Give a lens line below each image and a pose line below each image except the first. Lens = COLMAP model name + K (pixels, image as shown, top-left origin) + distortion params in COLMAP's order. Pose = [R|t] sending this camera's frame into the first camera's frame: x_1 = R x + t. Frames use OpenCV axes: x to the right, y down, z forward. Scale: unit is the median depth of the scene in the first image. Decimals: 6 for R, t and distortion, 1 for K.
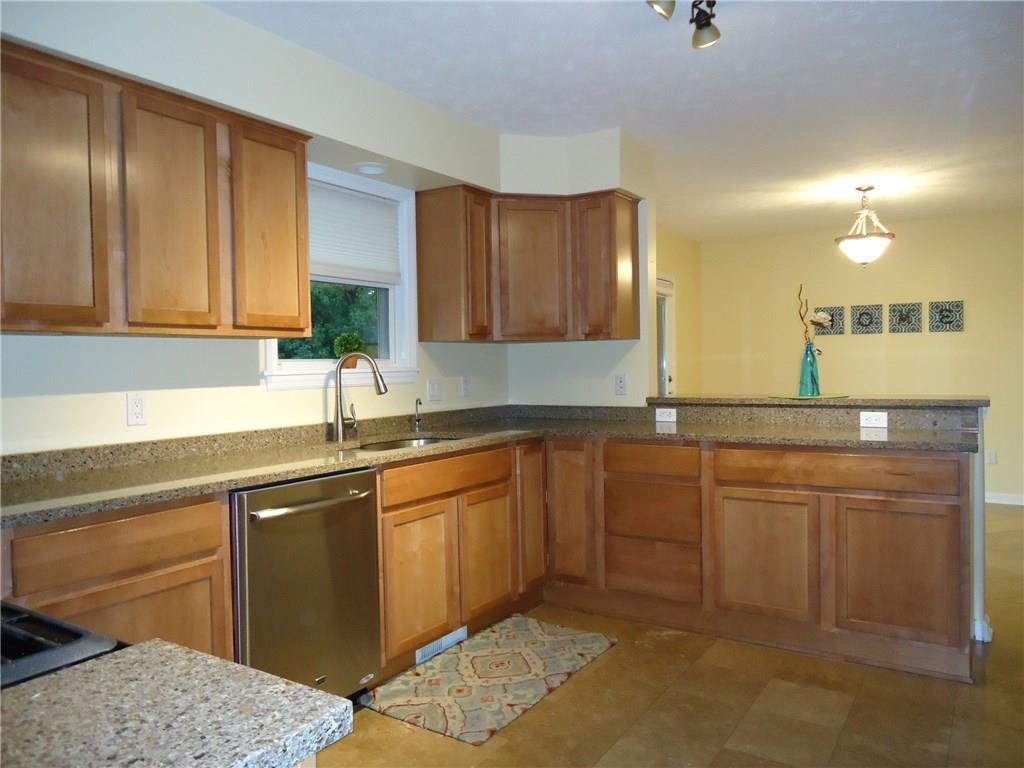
lens RADIAL K [[743.6, 0, 512.0], [0, 743.6, 384.0], [0, 0, 1]] dist [-0.005293, 0.003616]
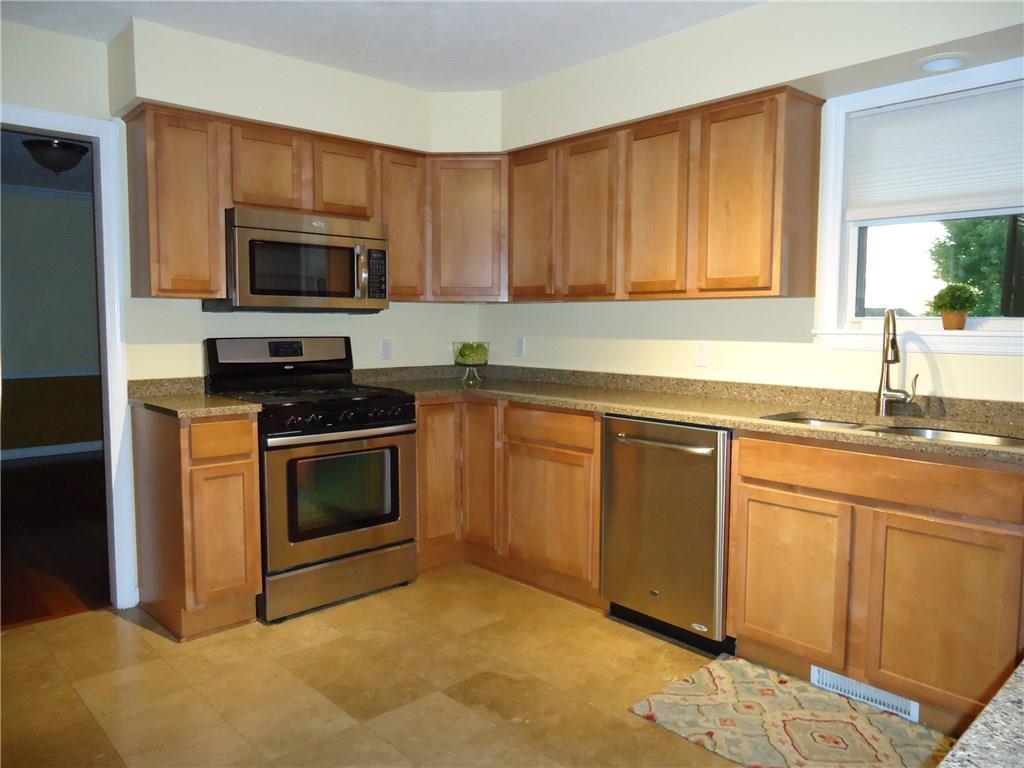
lens RADIAL K [[743.6, 0, 512.0], [0, 743.6, 384.0], [0, 0, 1]] dist [-0.005293, 0.003616]
pose [[-0.245571, 0.100752, -0.964129, 0.748298], [-0.026109, 0.993536, 0.110475, -0.044598], [0.969027, 0.052301, -0.241353, 0.874518]]
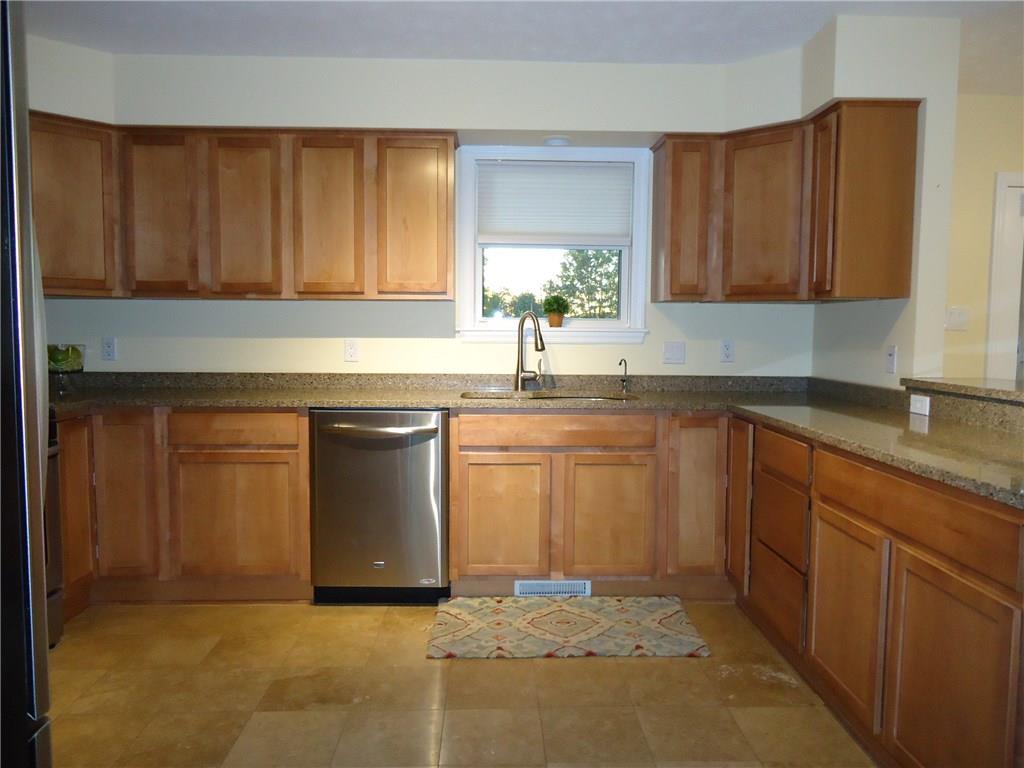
lens RADIAL K [[743.6, 0, 512.0], [0, 743.6, 384.0], [0, 0, 1]] dist [-0.005293, 0.003616]
pose [[0.568344, 0.085856, -0.818300, 0.762697], [-0.040860, 0.996259, 0.076148, -0.021401], [0.821776, -0.009842, 0.569725, 0.376557]]
